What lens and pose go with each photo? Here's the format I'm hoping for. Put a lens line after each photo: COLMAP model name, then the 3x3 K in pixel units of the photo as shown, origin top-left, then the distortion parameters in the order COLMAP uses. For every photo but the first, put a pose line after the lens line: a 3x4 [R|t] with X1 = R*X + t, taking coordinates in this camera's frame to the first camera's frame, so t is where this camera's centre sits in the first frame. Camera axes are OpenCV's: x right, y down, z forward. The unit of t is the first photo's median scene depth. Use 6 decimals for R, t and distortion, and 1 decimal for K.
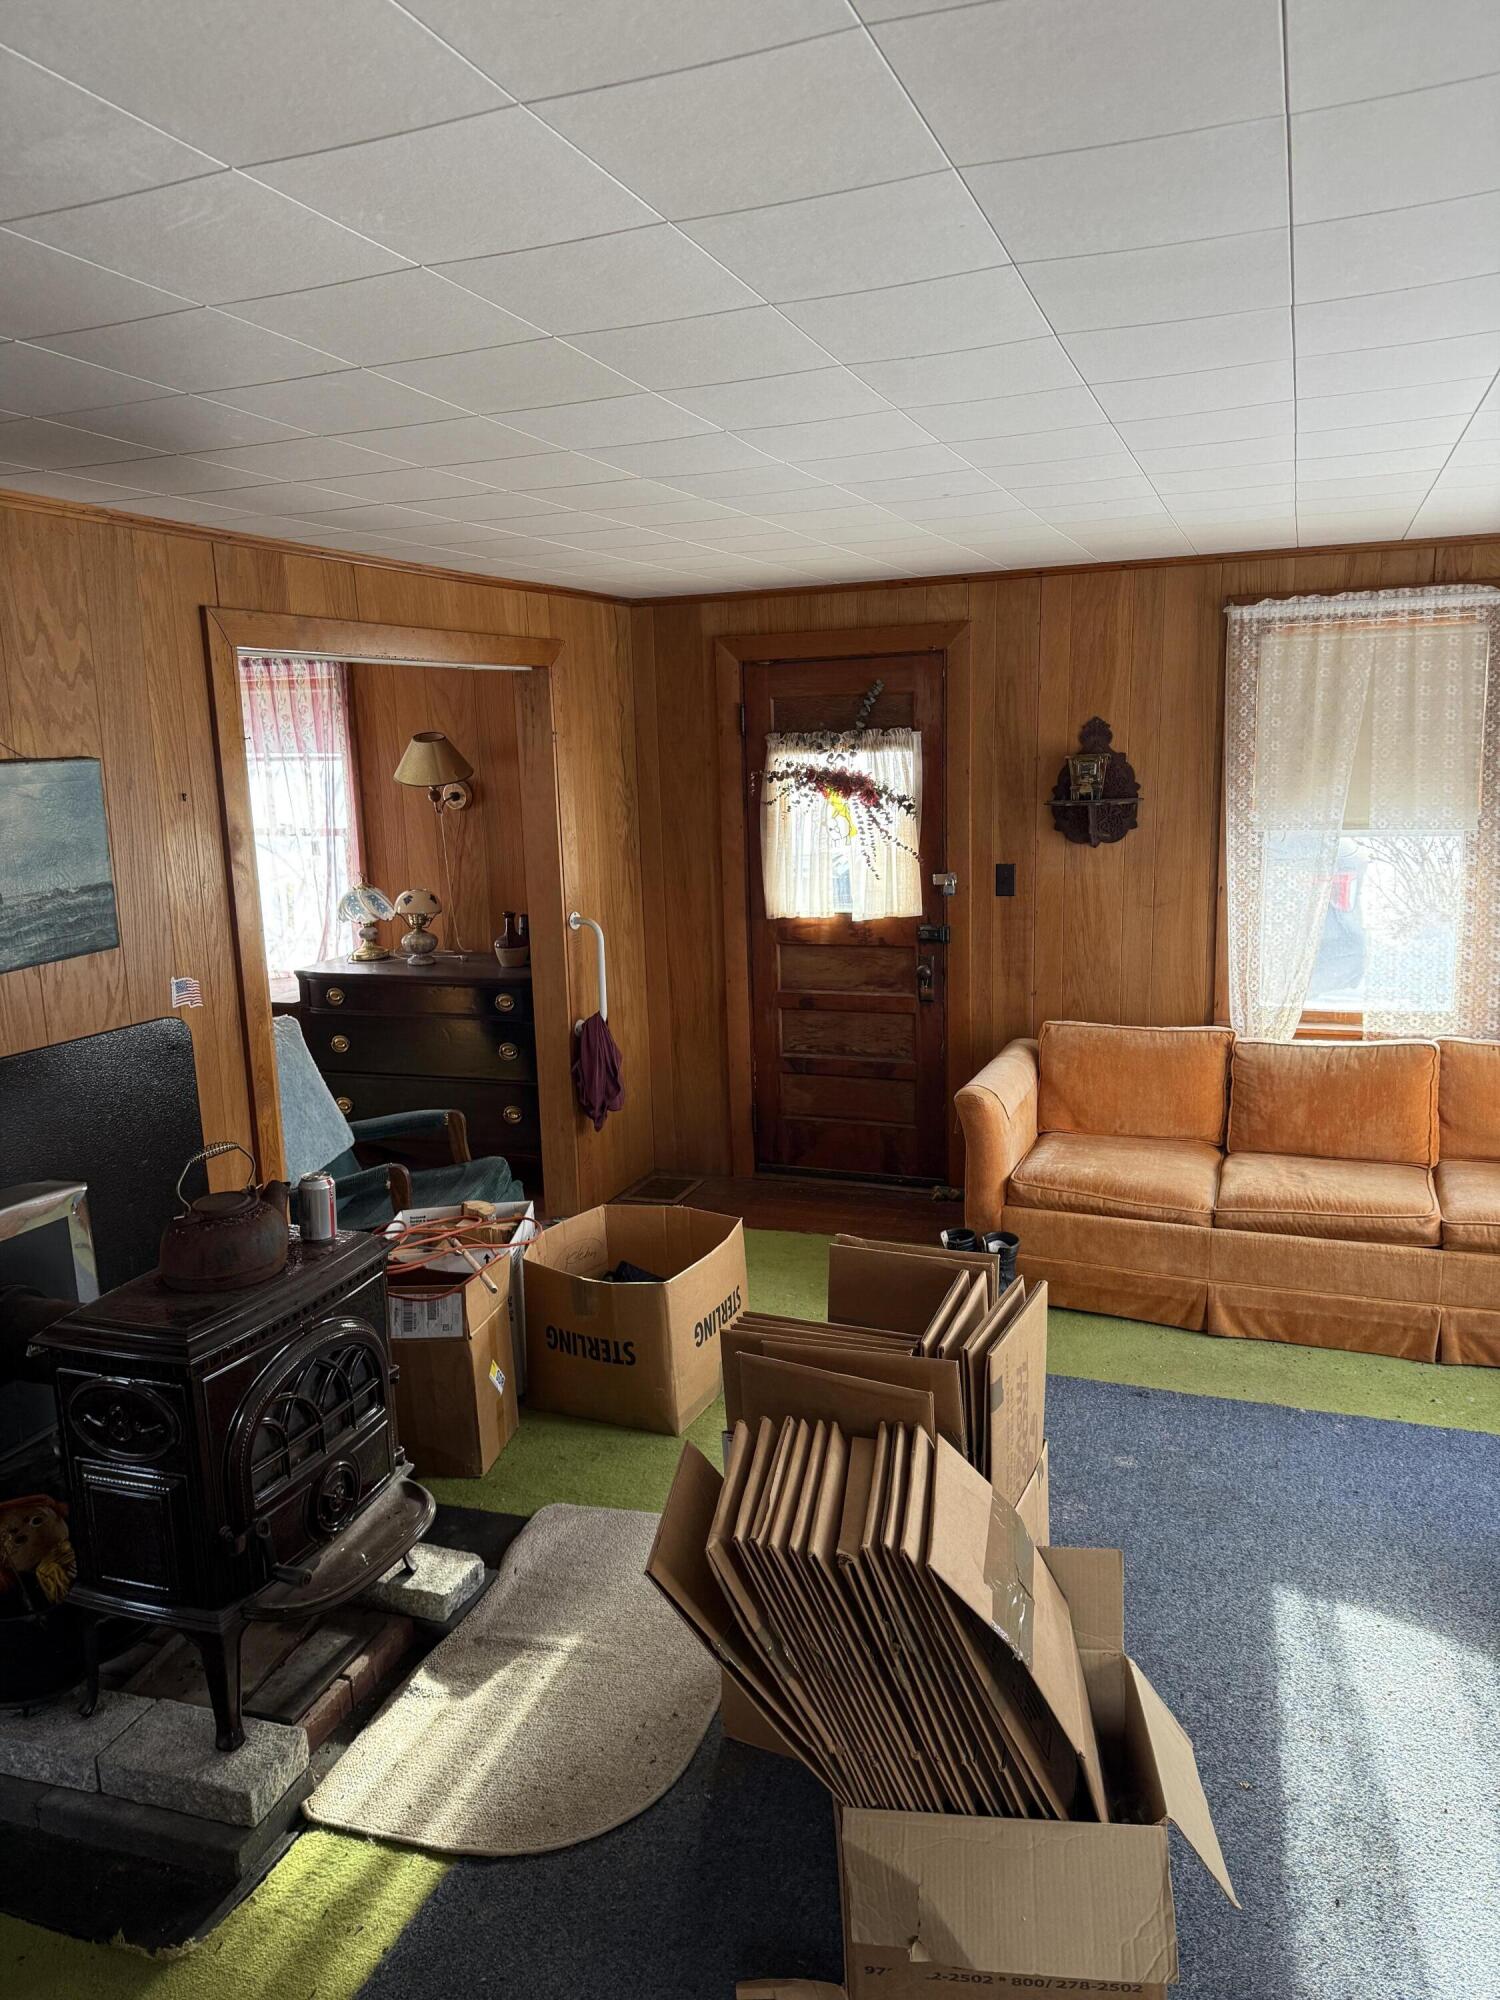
lens RADIAL K [[1403.0, 0, 750.9], [0, 1403.0, 1008.9], [0, 0, 1]] dist [0.038446, -0.051720]
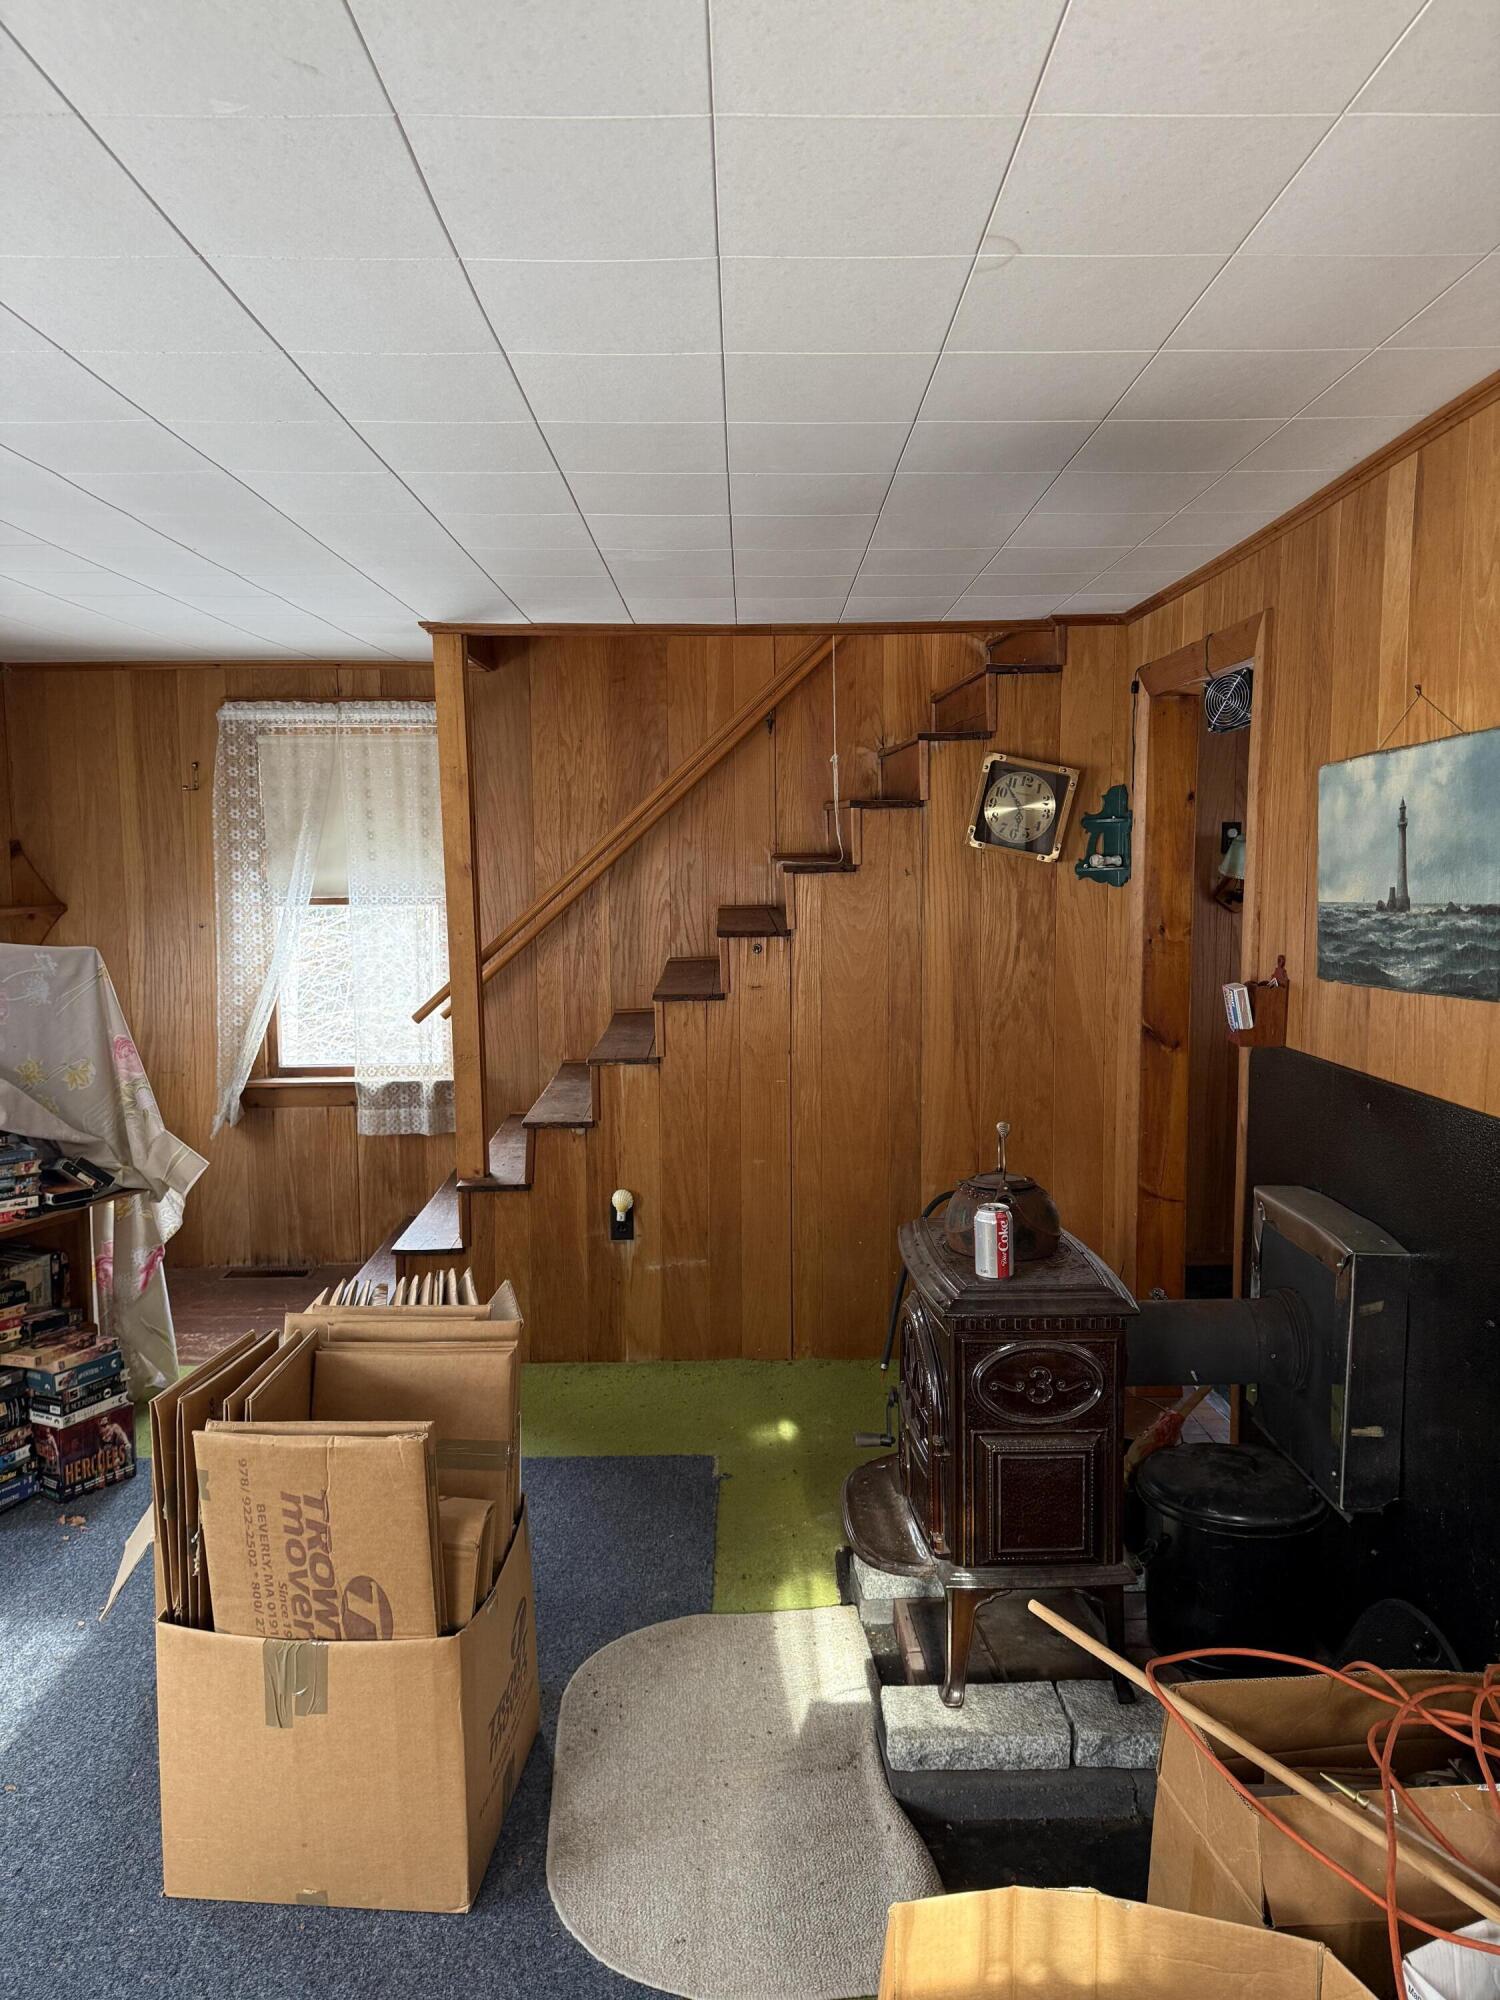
lens RADIAL K [[1403.0, 0, 751.5], [0, 1403.0, 998.9], [0, 0, 1]] dist [0.038446, -0.051720]
pose [[-0.934232, 0.079203, -0.347761, 0.130647], [-0.014209, 0.965993, 0.258176, -0.228624], [0.356383, 0.246138, -0.901336, 1.580771]]
